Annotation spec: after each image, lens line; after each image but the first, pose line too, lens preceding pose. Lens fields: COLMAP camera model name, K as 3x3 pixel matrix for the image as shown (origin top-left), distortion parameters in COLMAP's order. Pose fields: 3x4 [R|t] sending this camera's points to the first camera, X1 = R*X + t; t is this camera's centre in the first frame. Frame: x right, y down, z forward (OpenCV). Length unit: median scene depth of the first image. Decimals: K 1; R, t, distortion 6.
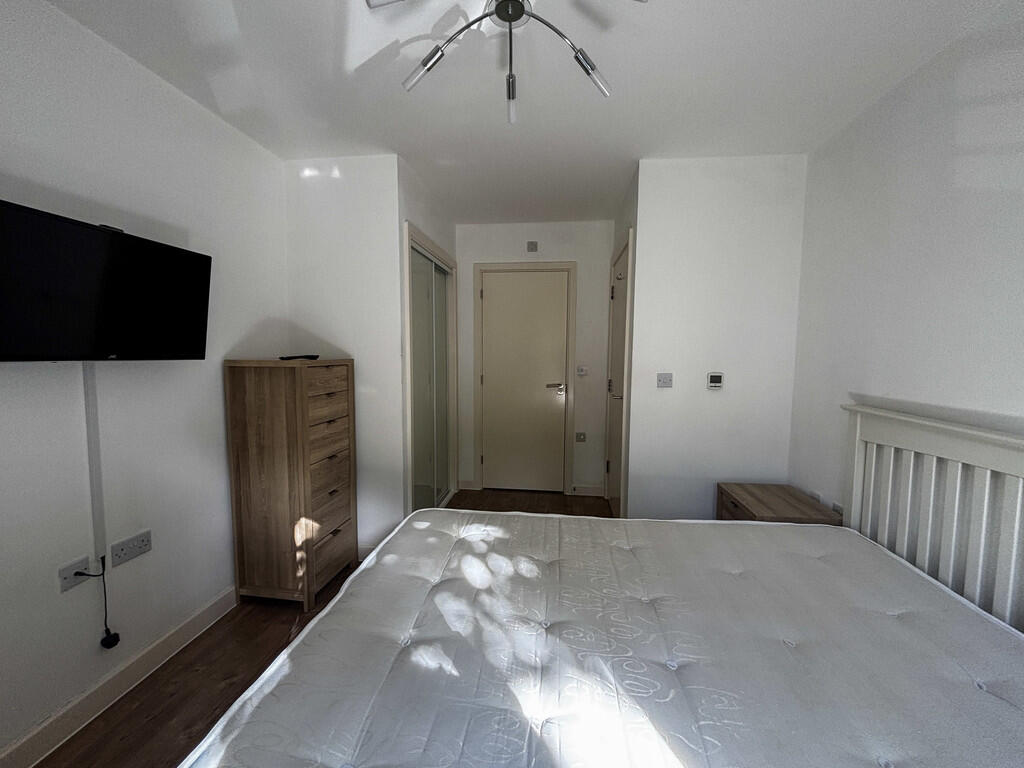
lens RADIAL K [[416.4, 0, 512.0], [0, 416.4, 384.0], [0, 0, 1]] dist [0.000190, 0.000659]
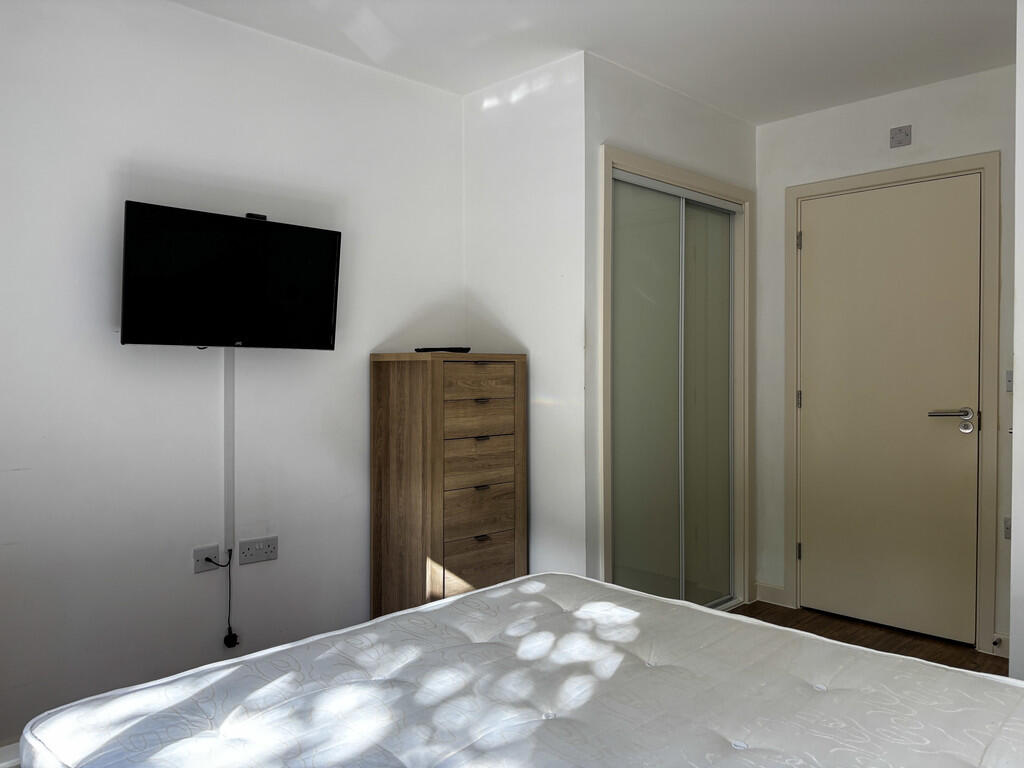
lens RADIAL K [[780.6, 0, 512.0], [0, 780.6, 384.0], [0, 0, 1]] dist [0.108808, -0.185005]
pose [[0.782897, 0.006719, -0.622115, 0.484197], [-0.044887, 0.997946, -0.045710, 0.059623], [0.620529, 0.063711, 0.781591, -0.042067]]
